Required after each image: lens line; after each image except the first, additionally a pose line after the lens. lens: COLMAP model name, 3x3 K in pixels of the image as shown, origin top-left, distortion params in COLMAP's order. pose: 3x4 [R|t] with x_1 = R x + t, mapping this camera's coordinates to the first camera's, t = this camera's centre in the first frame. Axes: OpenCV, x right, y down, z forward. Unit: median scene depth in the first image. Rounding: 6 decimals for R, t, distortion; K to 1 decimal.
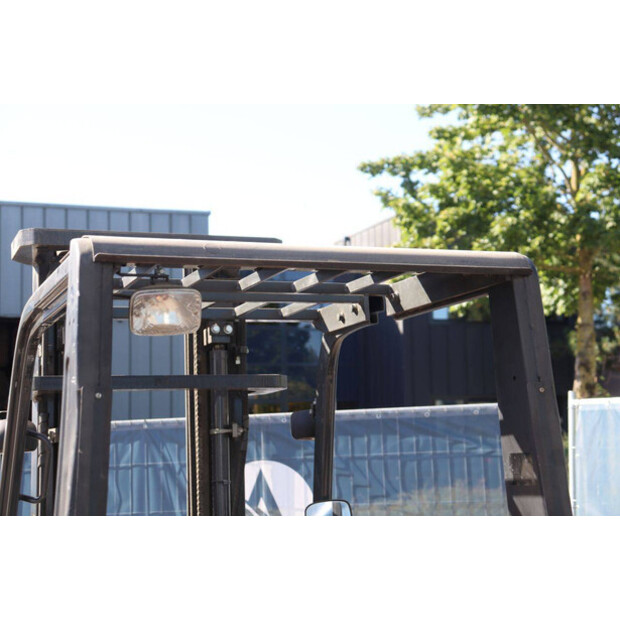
lens RADIAL K [[1145.6, 0, 319.3], [0, 1145.6, 310.1], [0, 0, 1]] dist [0.170237, -0.162425]
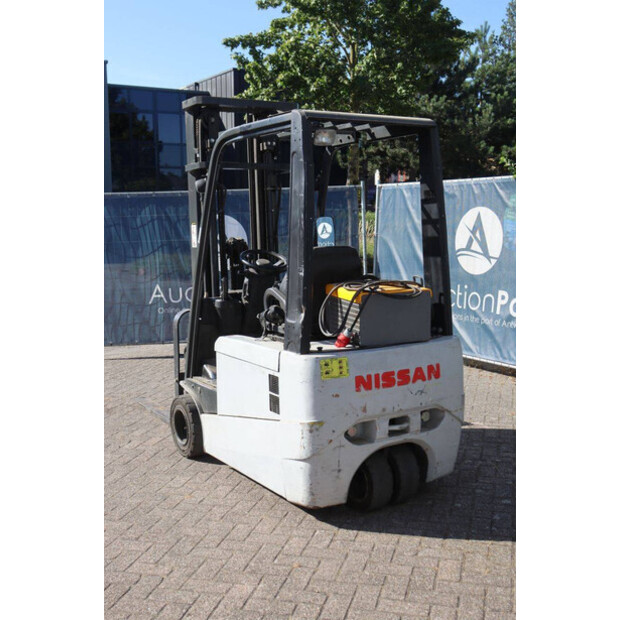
lens RADIAL K [[767.7, 0, 309.3], [0, 767.7, 285.0], [0, 0, 1]] dist [0.014726, 0.019931]
pose [[0.979435, -0.008427, 0.201584, -0.069816], [-0.030828, 0.981145, 0.190799, -0.000214], [-0.199391, -0.193090, 0.960708, -0.116219]]
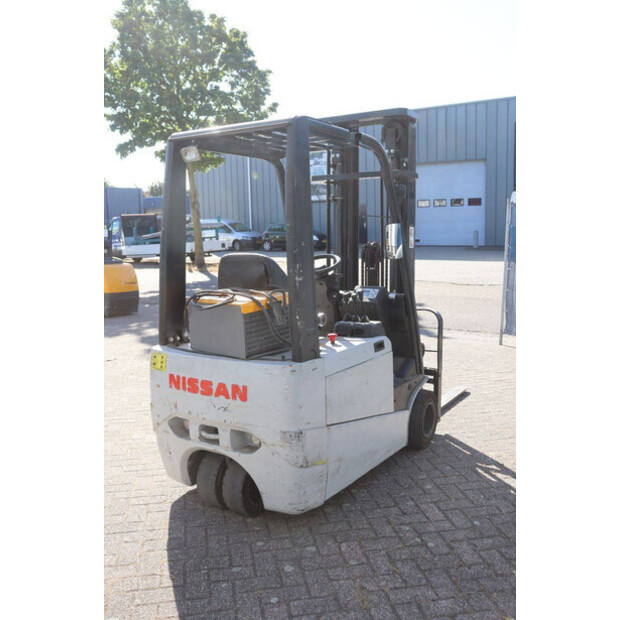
lens RADIAL K [[593.1, 0, 309.6], [0, 593.1, 298.8], [0, 0, 1]] dist [-0.050057, -0.002270]
pose [[0.598510, 0.106514, -0.794003, 0.172677], [0.090846, 0.975705, 0.199367, 0.012045], [0.795948, -0.191455, 0.574293, 0.029352]]
